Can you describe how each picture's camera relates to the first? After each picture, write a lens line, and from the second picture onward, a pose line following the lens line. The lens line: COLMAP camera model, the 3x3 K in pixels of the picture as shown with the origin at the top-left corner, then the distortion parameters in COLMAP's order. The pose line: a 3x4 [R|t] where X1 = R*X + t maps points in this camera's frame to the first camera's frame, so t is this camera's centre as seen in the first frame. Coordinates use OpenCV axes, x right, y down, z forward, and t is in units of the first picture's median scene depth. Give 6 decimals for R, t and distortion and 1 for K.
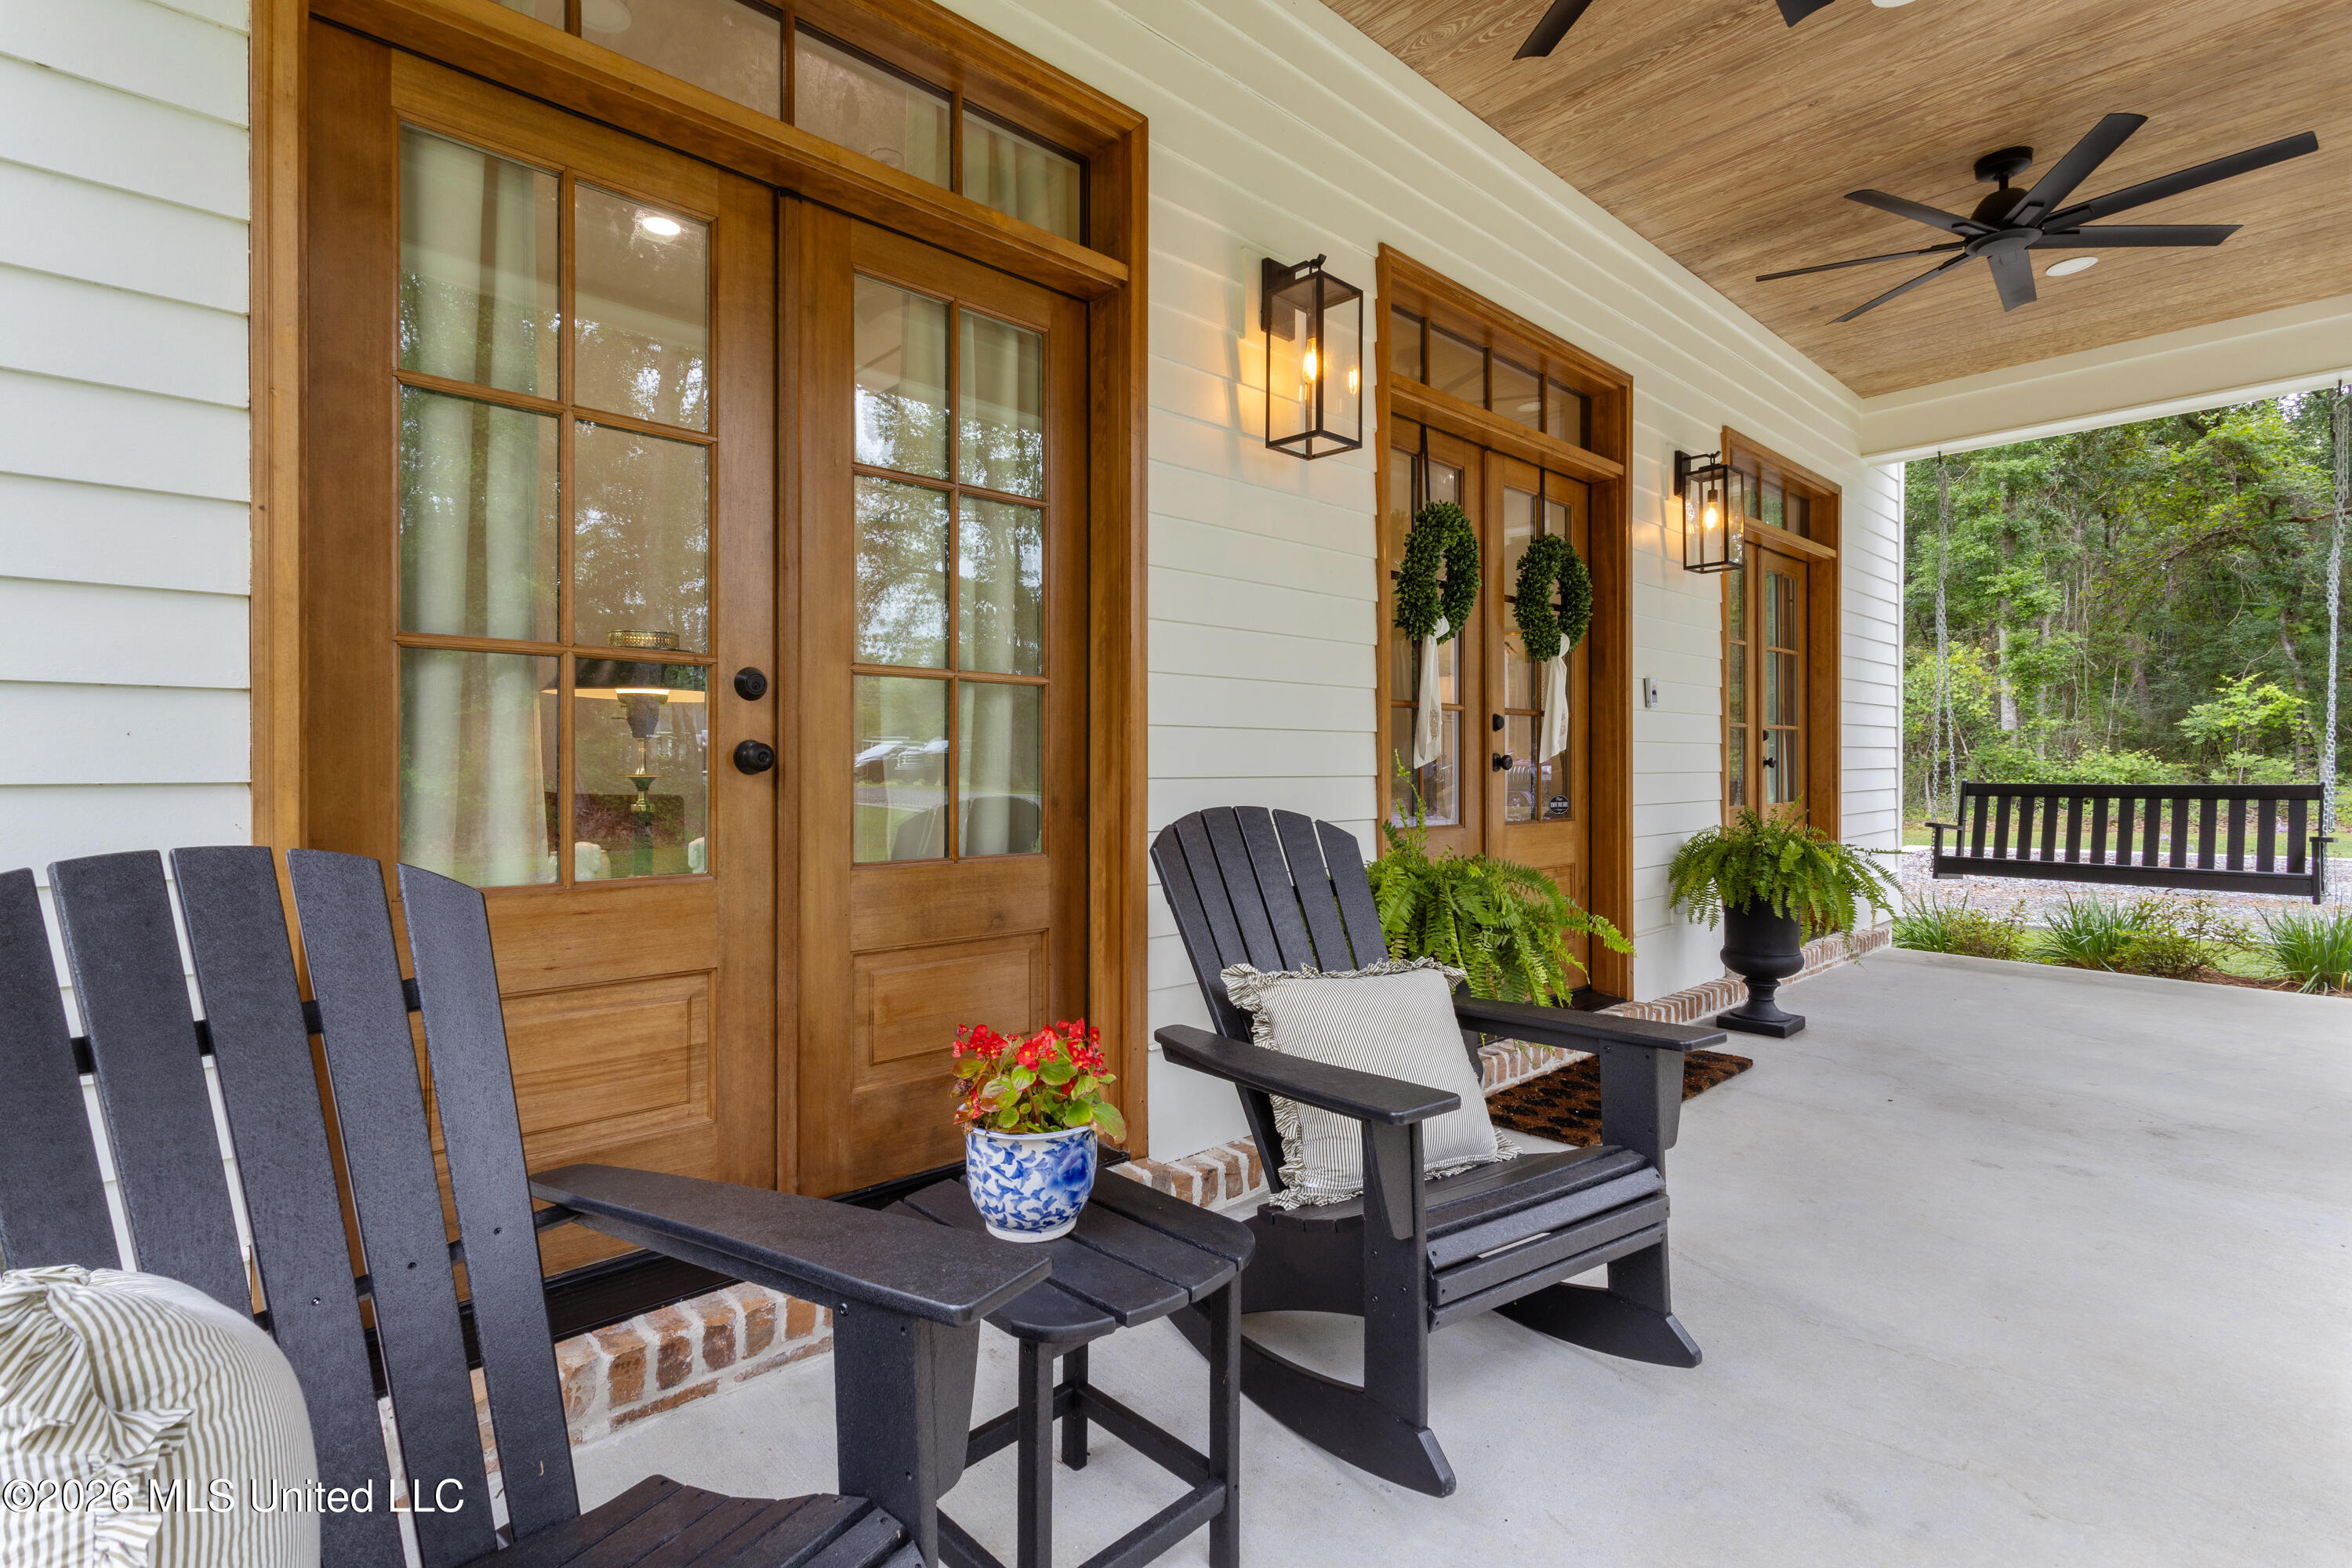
lens RADIAL K [[1105.5, 0, 1174.0], [0, 1105.5, 769.1], [0, 0, 1]] dist [0.001108, 0.001236]
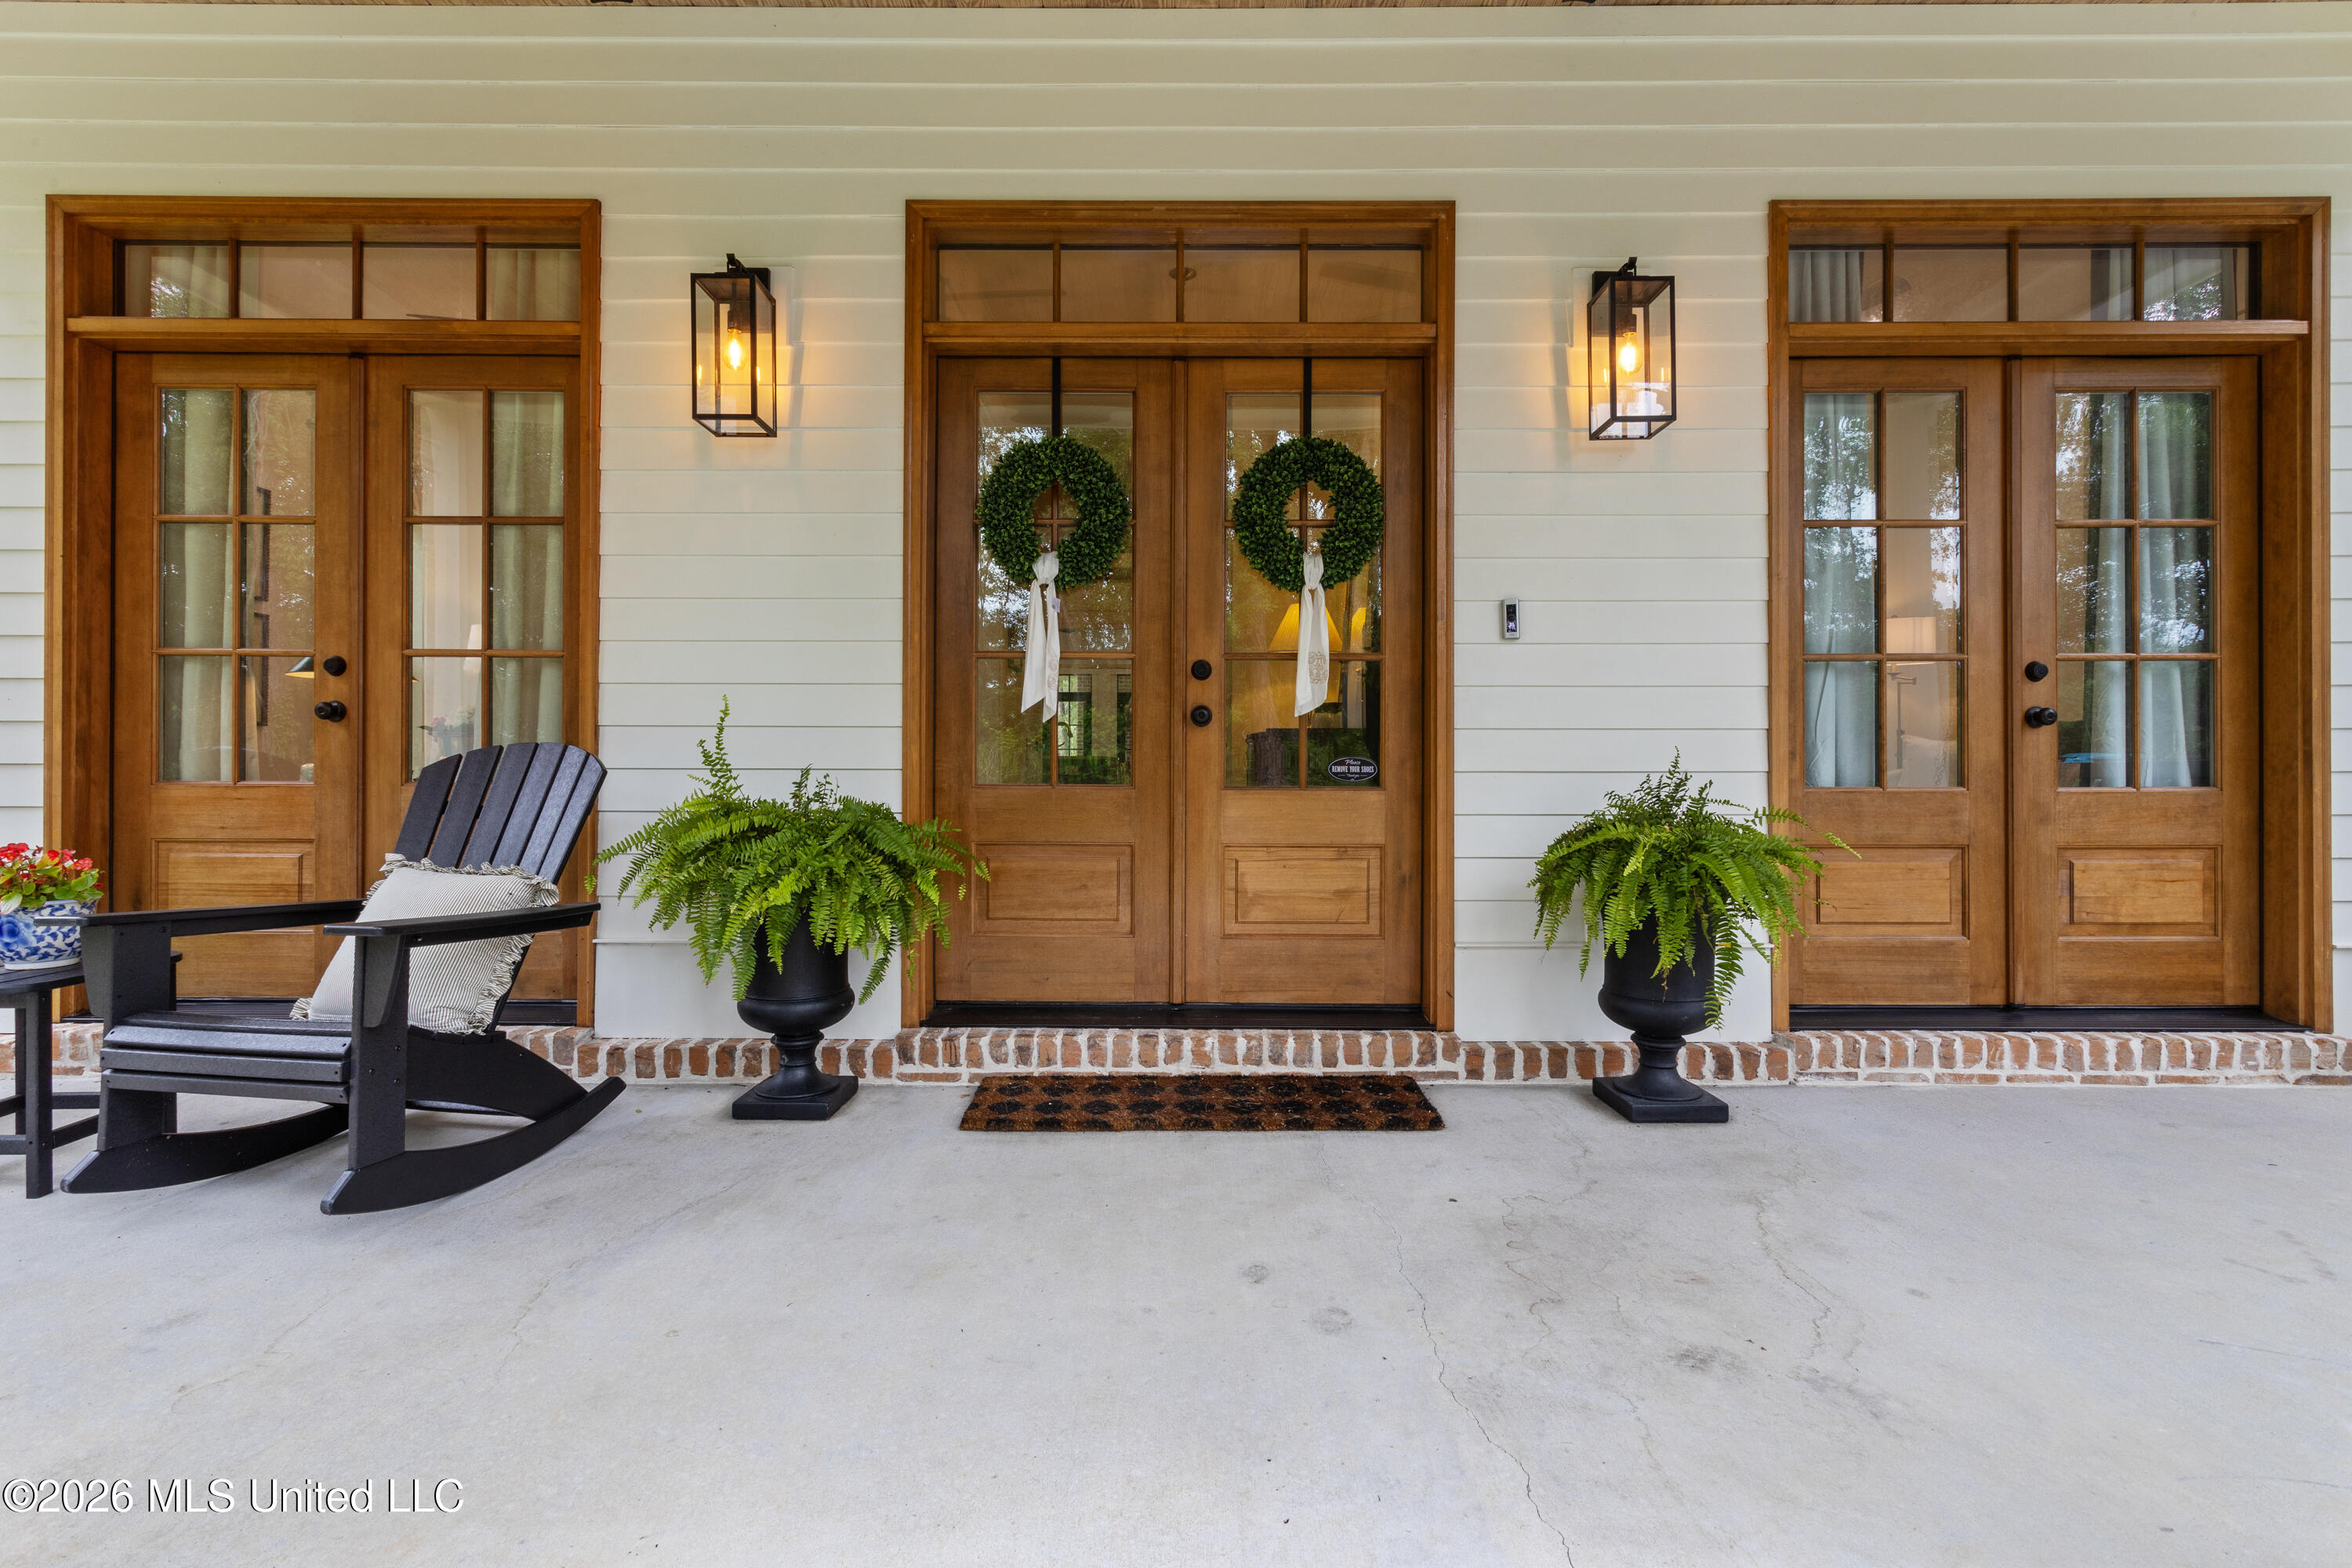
lens RADIAL K [[1102.1, 0, 1175.5], [0, 1102.1, 774.0], [0, 0, 1]] dist [0.001120, 0.000067]
pose [[0.729227, 0.000746, -0.684272, 0.805361], [-0.006002, 0.999968, -0.005306, 0.040889], [0.684246, 0.007977, 0.729208, 0.331716]]
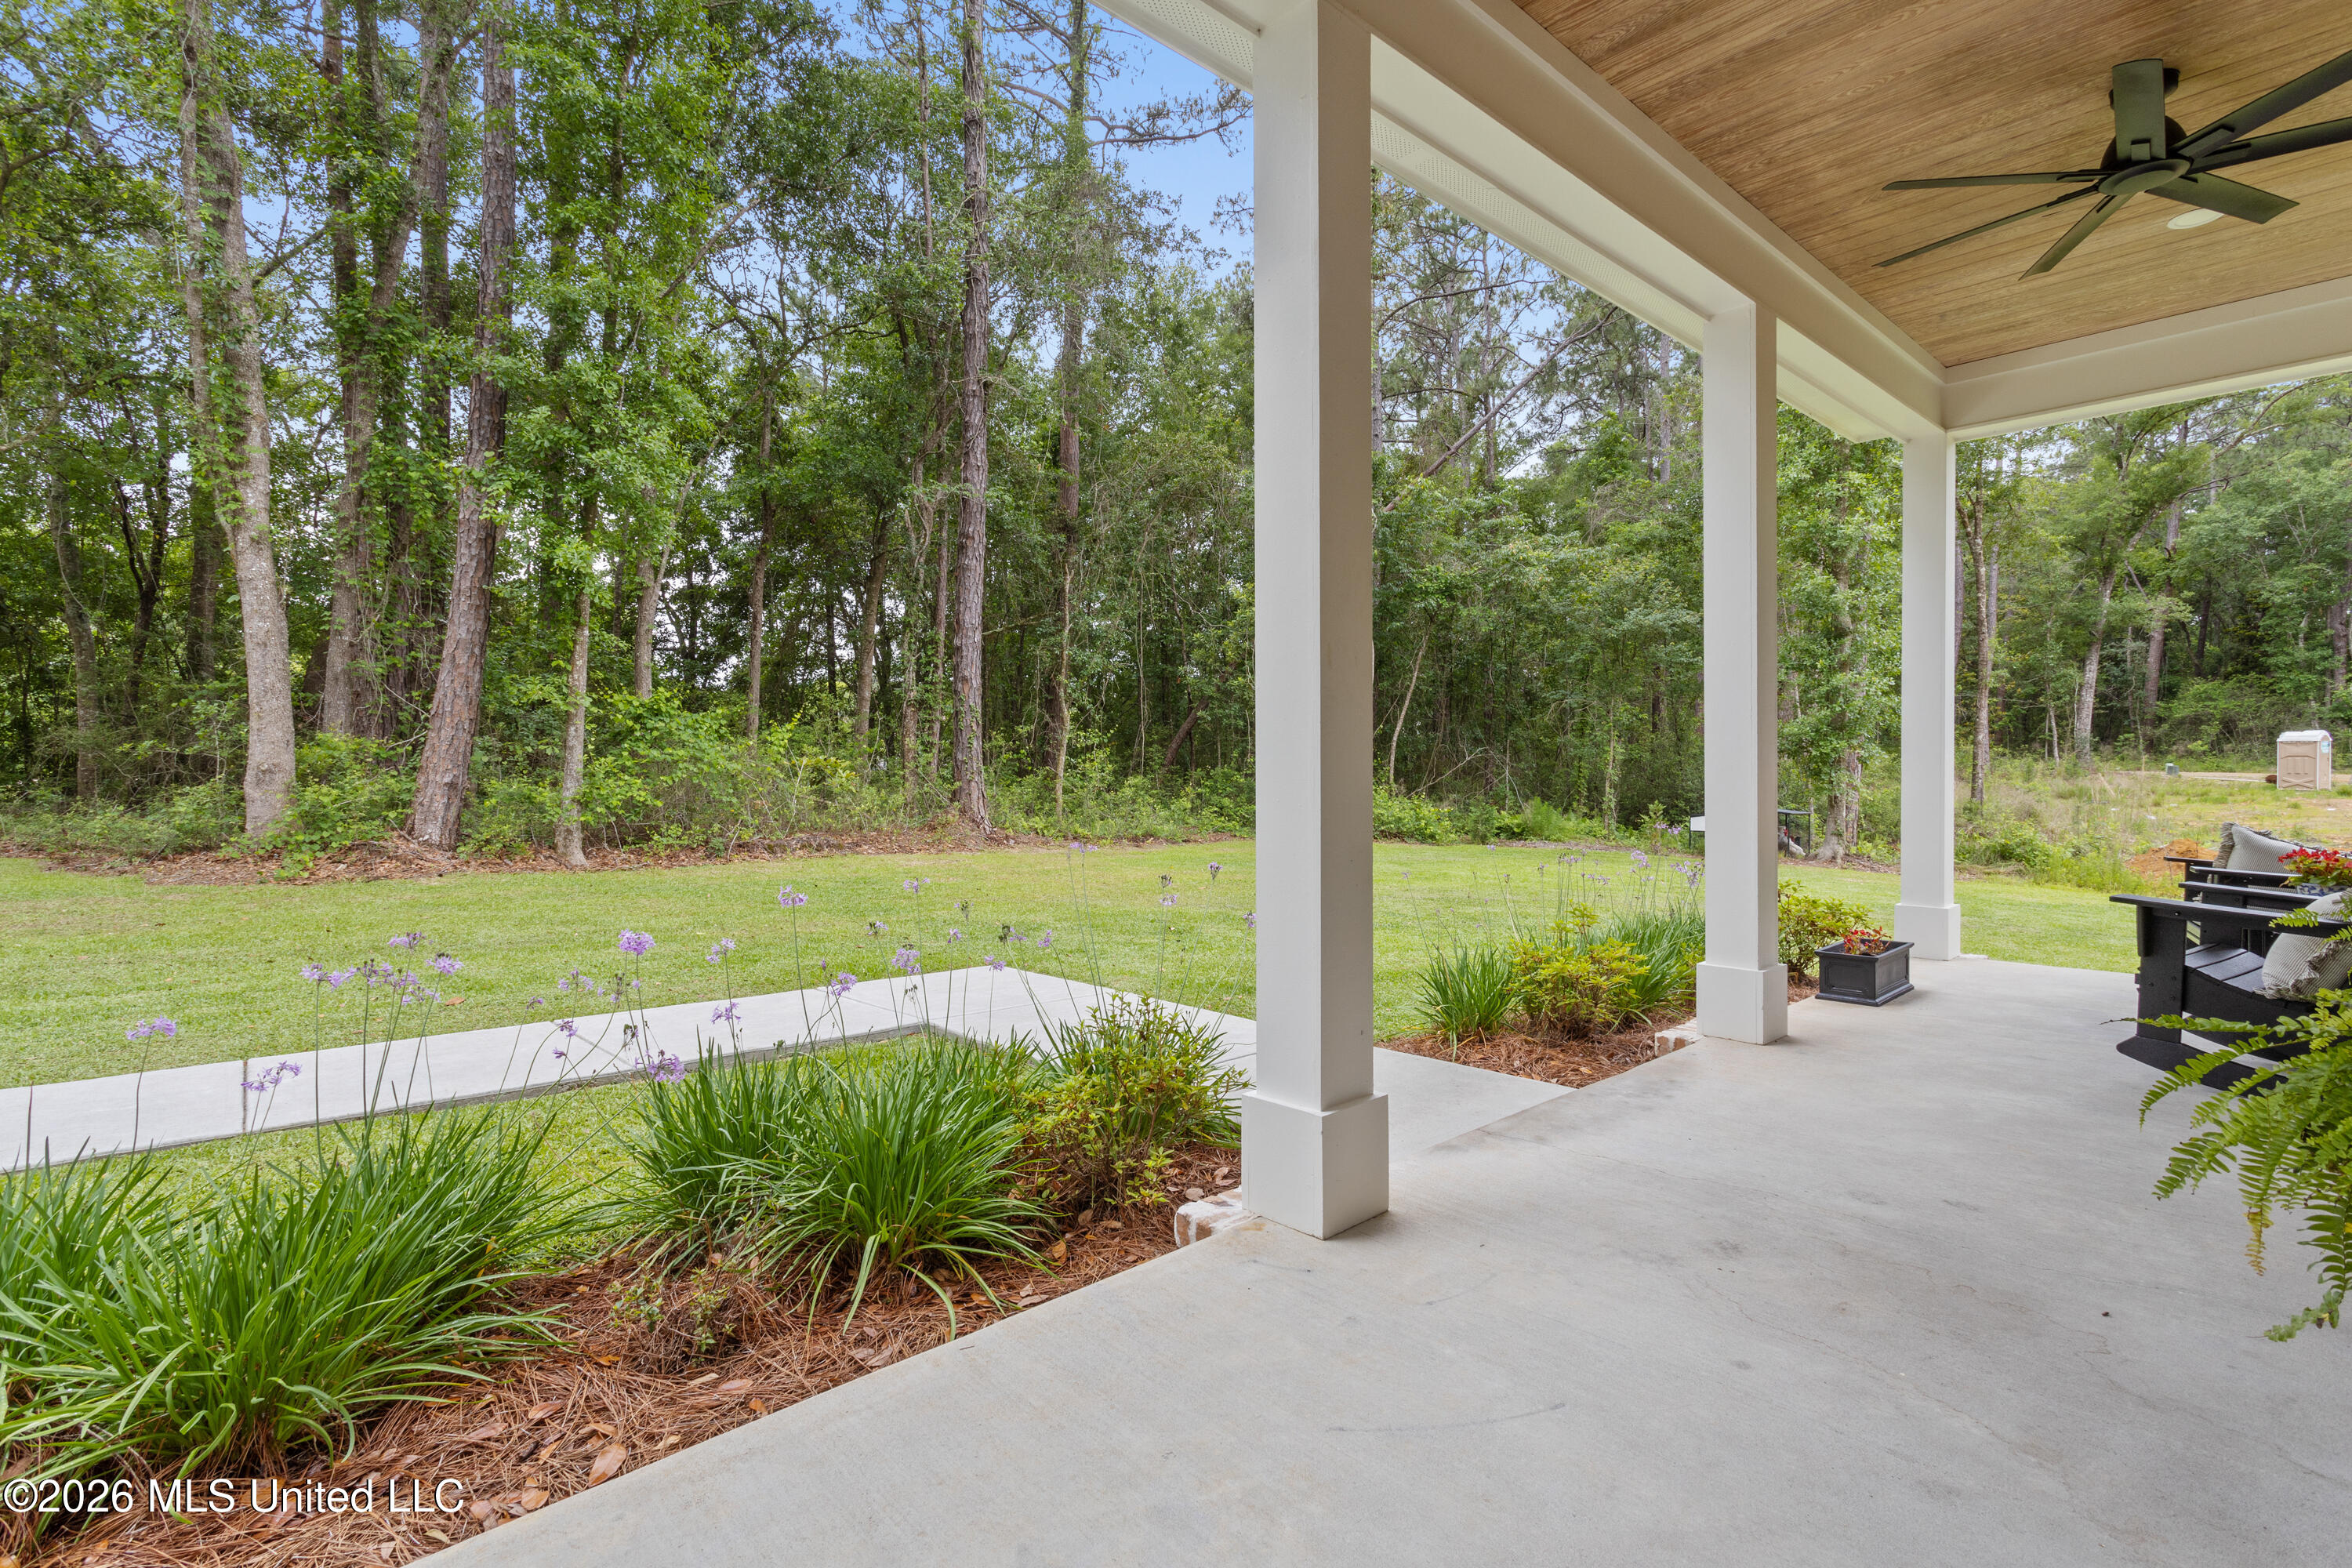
lens RADIAL K [[1105.5, 0, 1174.0], [0, 1105.5, 769.1], [0, 0, 1]] dist [0.001108, 0.001236]
pose [[-0.999859, 0.002557, 0.016603, 0.950454], [0.002858, 0.999831, 0.018139, -0.013007], [-0.016554, 0.018184, -0.999698, 1.333105]]
